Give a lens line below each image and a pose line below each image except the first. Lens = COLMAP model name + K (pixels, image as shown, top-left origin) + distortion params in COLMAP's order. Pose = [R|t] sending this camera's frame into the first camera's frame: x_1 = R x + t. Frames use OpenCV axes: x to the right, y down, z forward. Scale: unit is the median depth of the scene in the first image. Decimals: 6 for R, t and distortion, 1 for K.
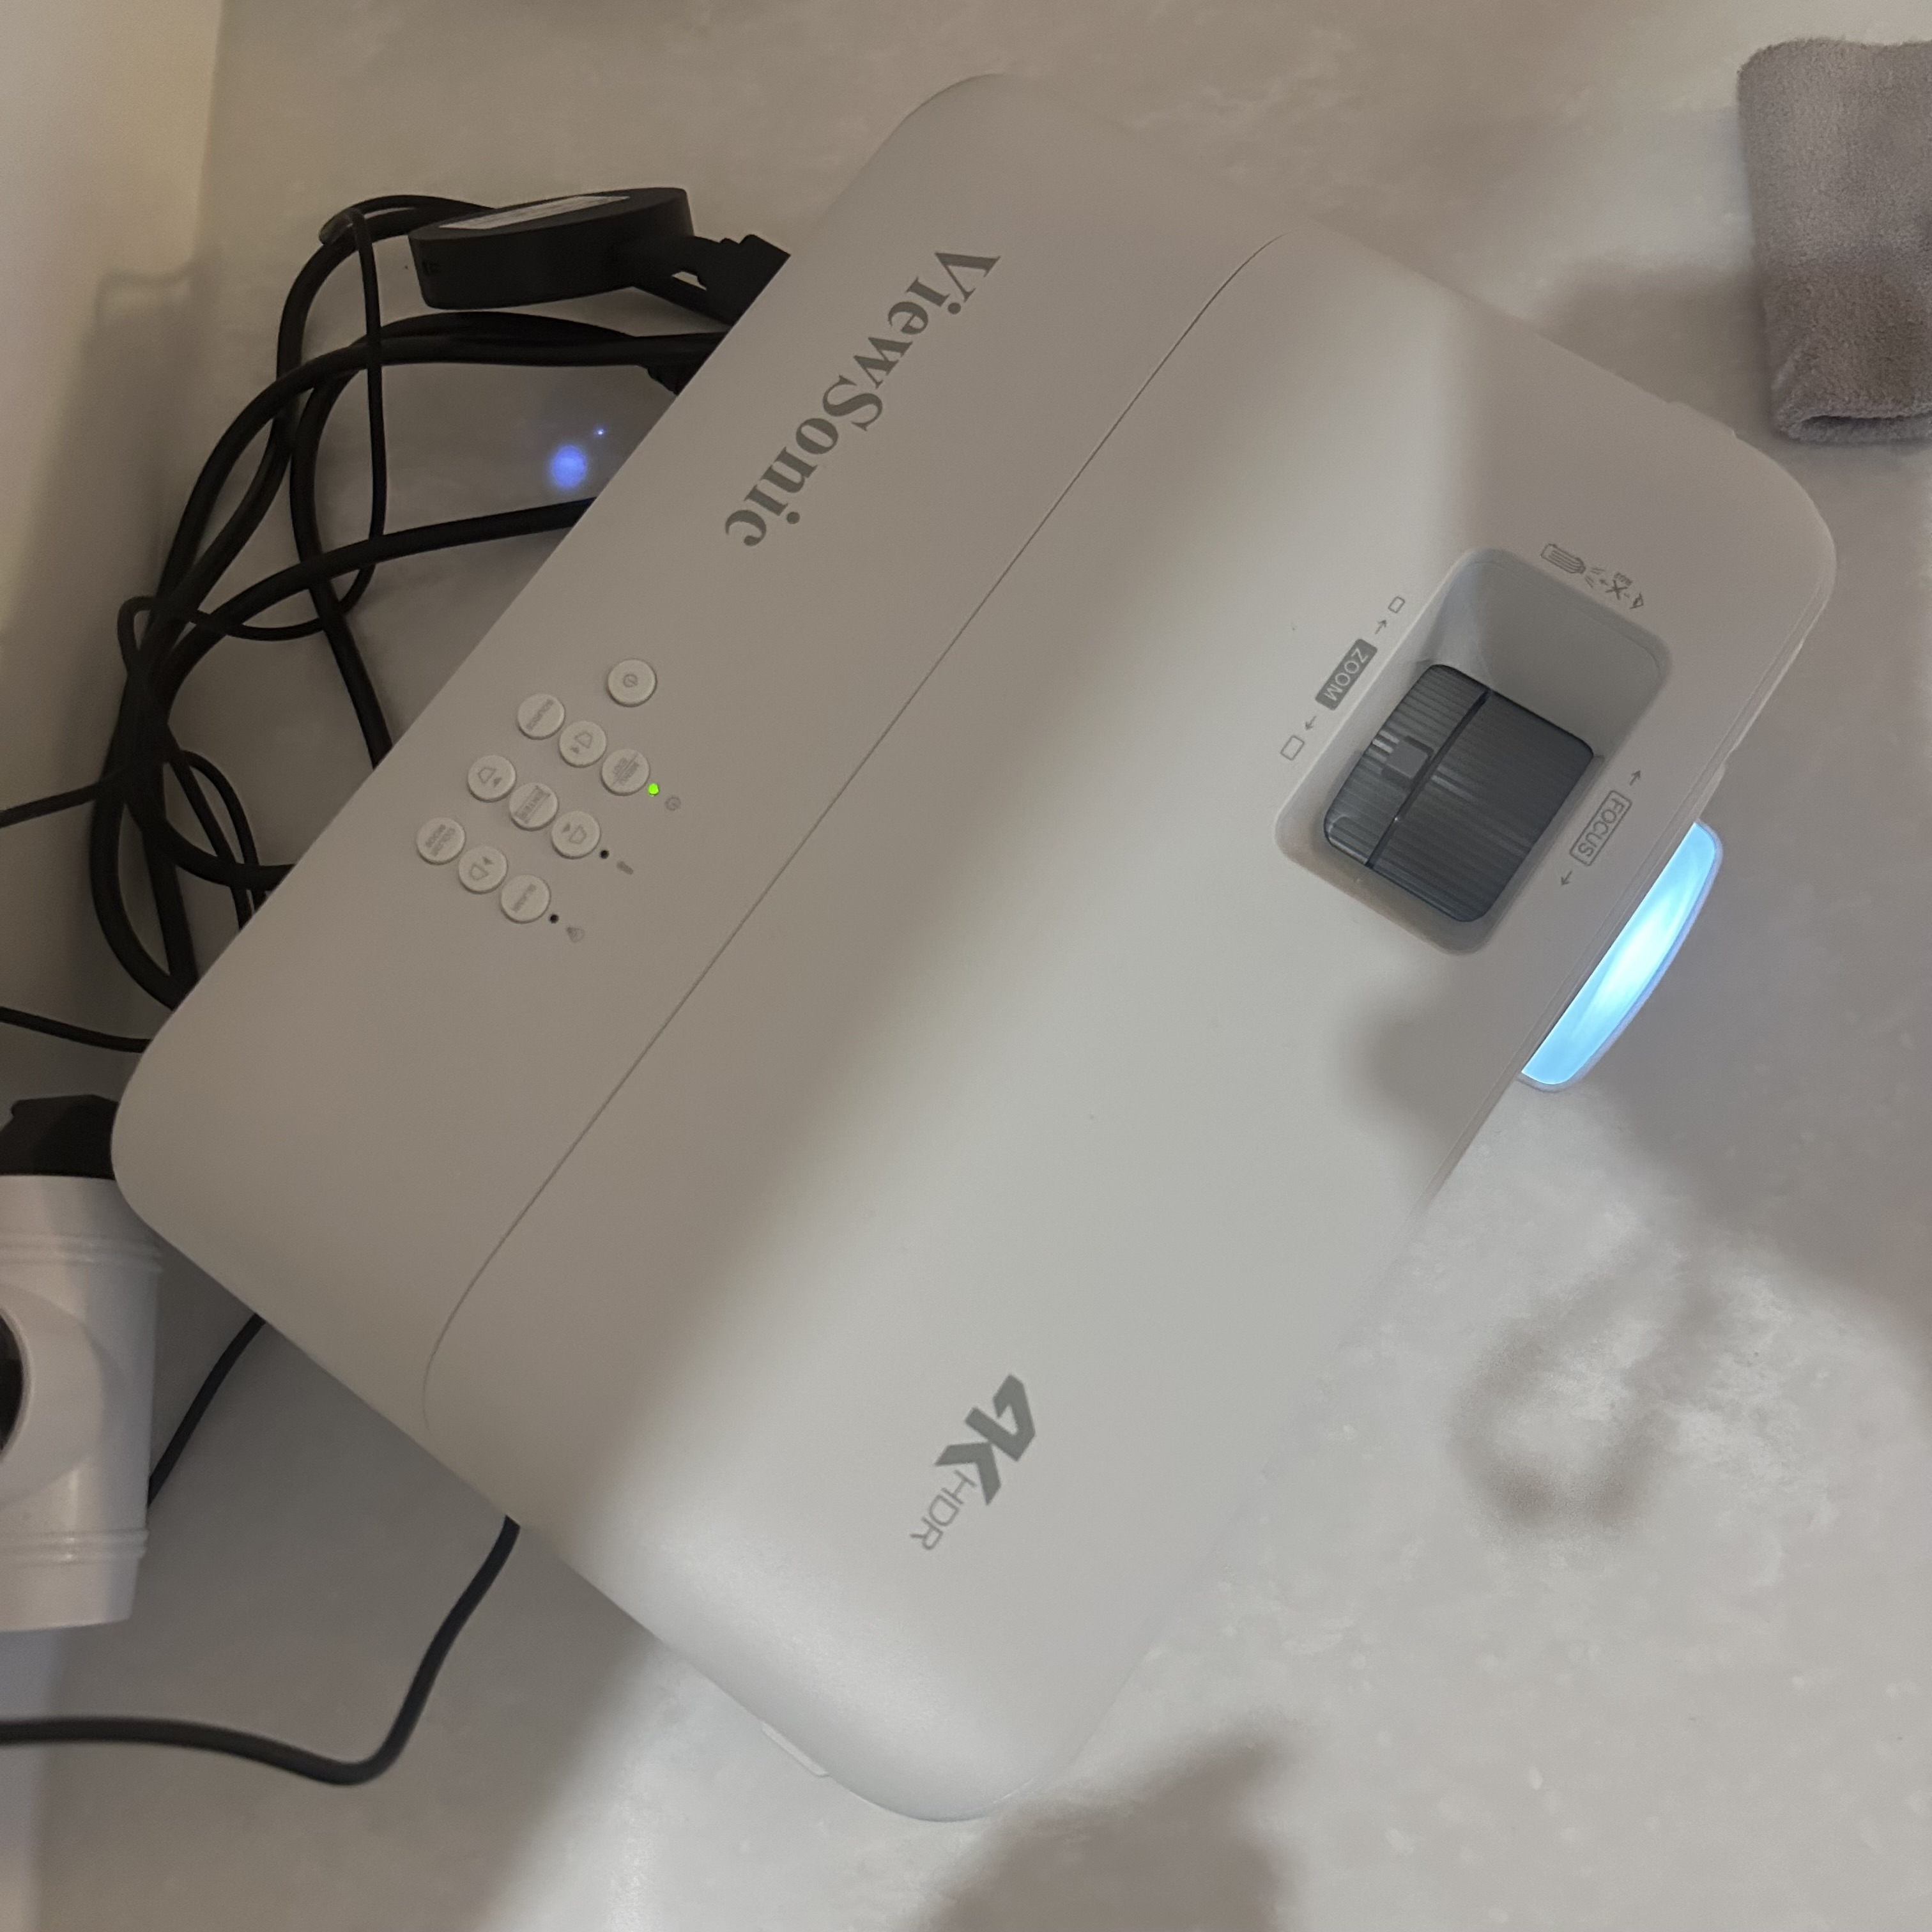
lens RADIAL K [[1806.3, 0, 937.2], [0, 1806.3, 960.6], [0, 0, 1]] dist [0.157224, -0.385624]
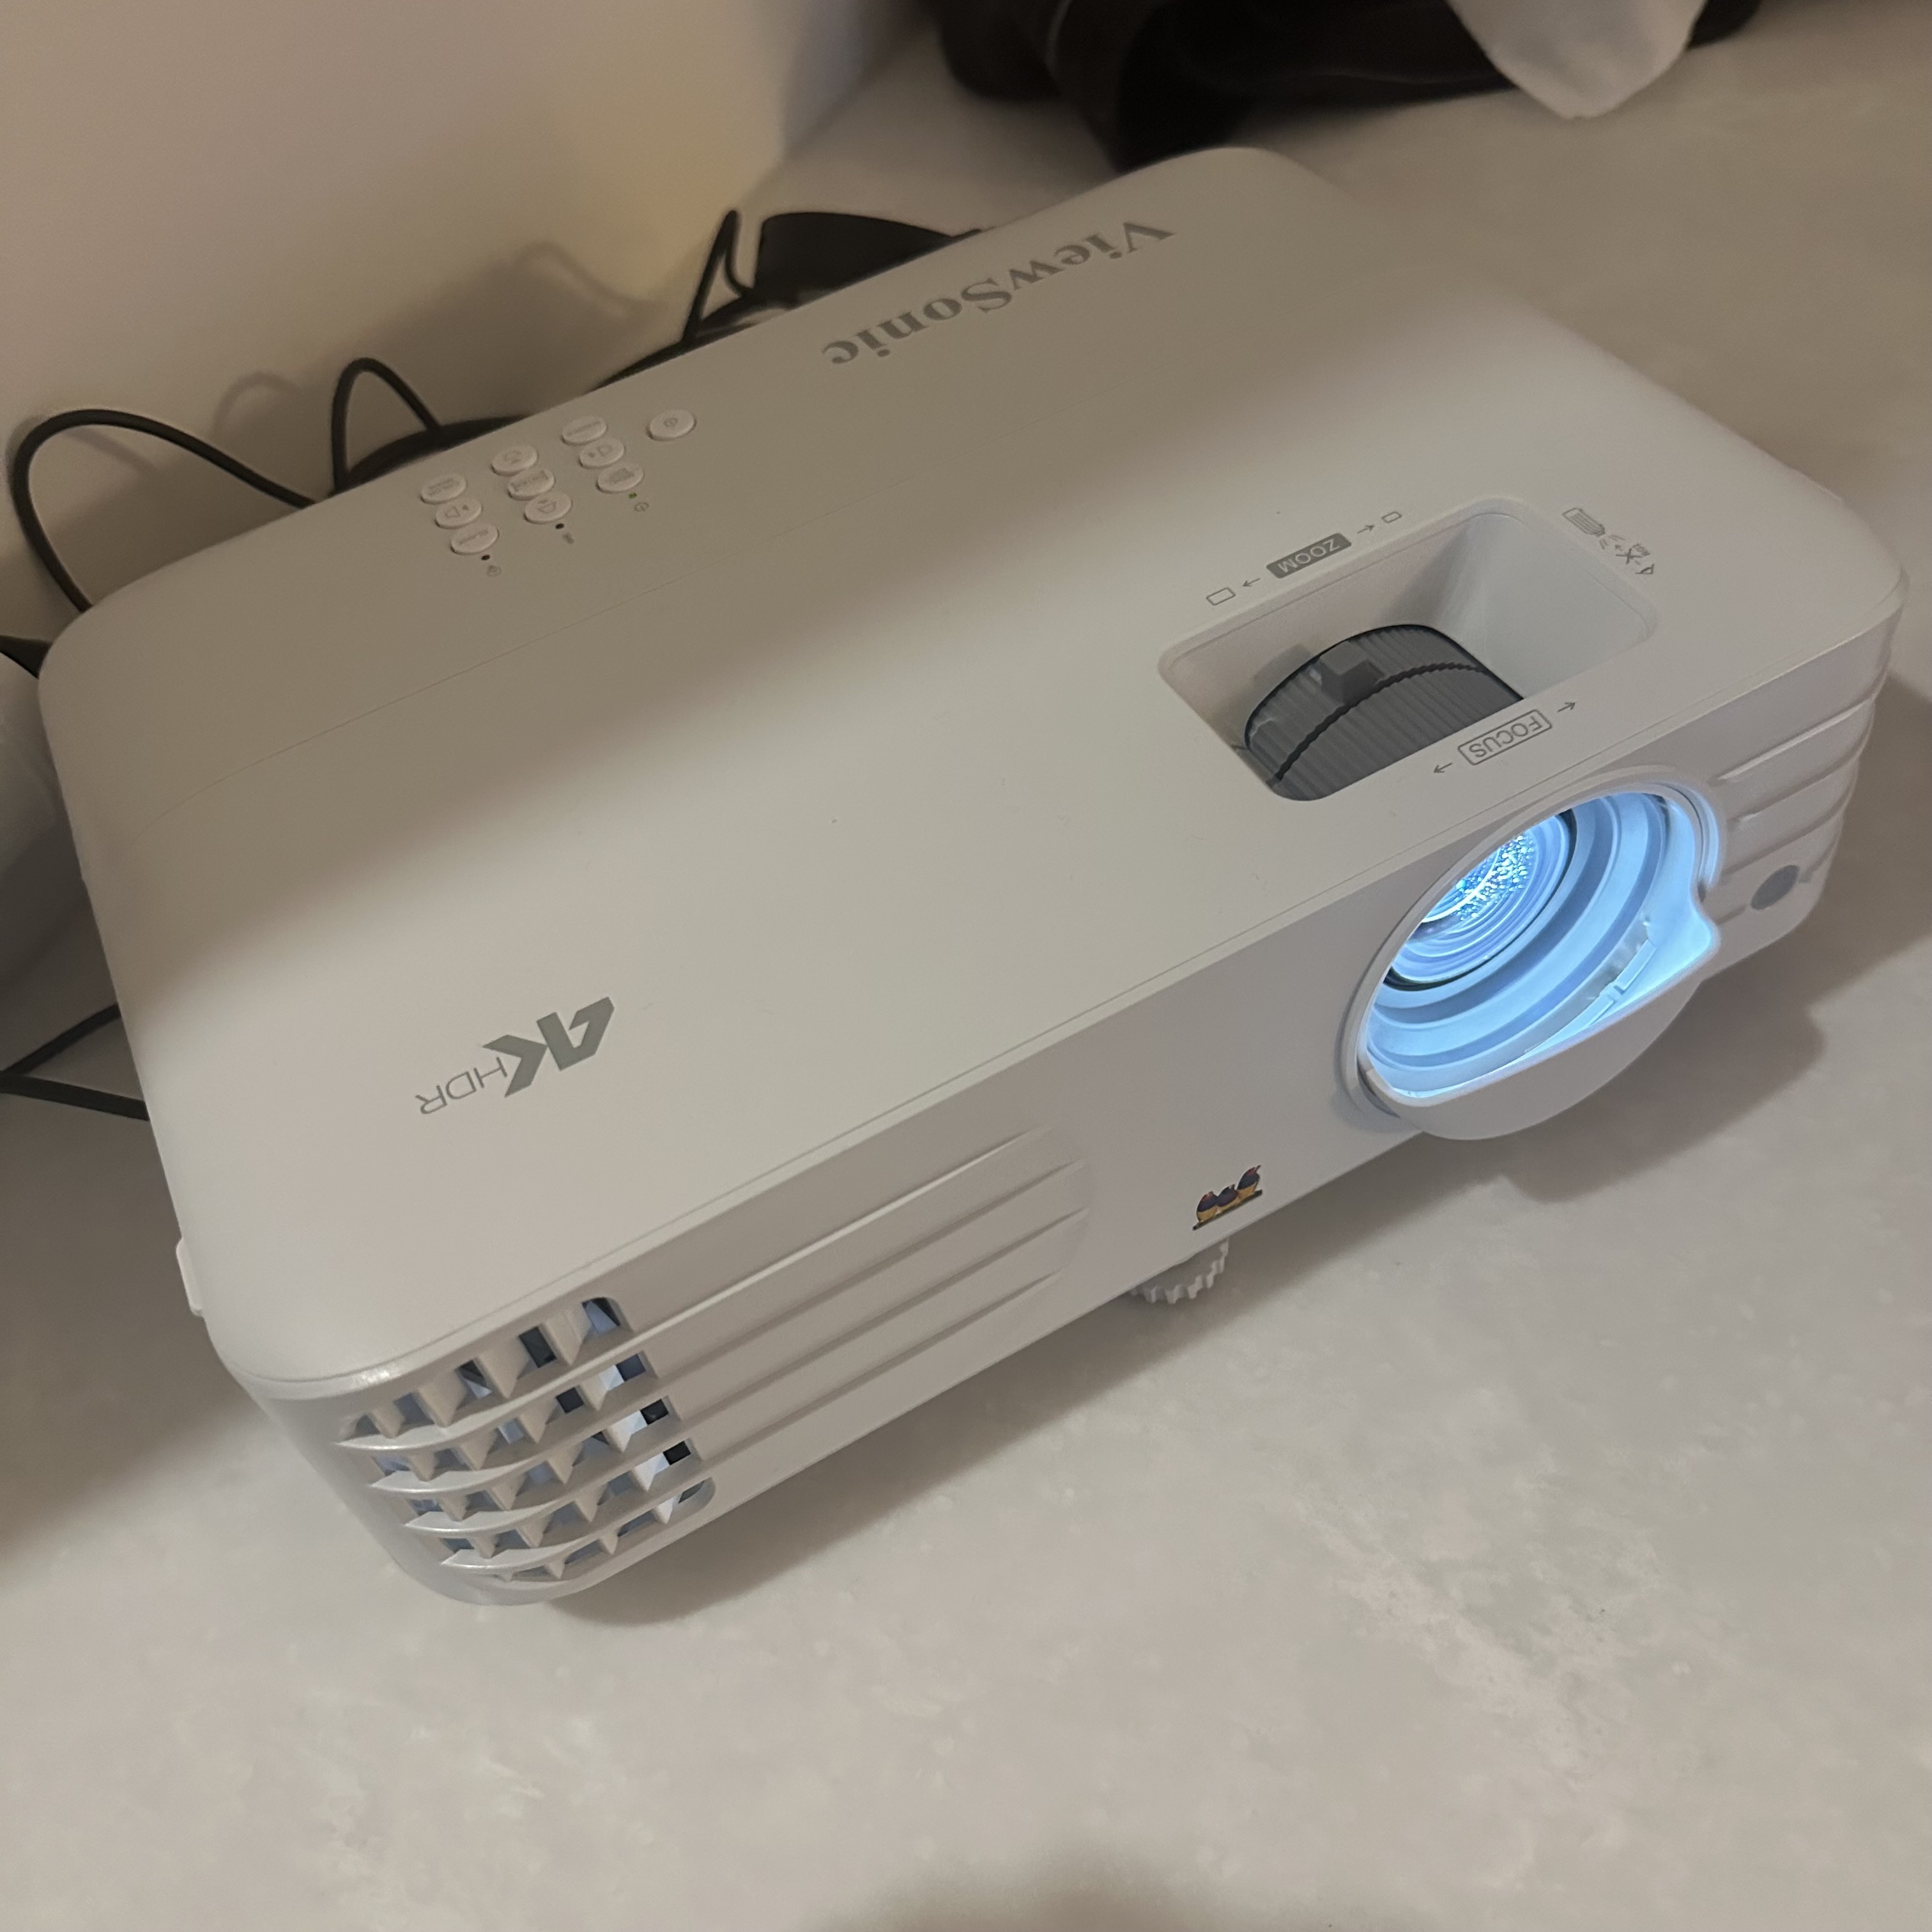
lens RADIAL K [[1837.2, 0, 967.2], [0, 1837.2, 1014.7], [0, 0, 1]] dist [0.153077, -0.422918]
pose [[0.891978, 0.322846, -0.316458, 0.439018], [-0.413408, 0.865782, -0.281984, 0.378166], [0.182946, 0.382350, 0.905726, 0.202918]]
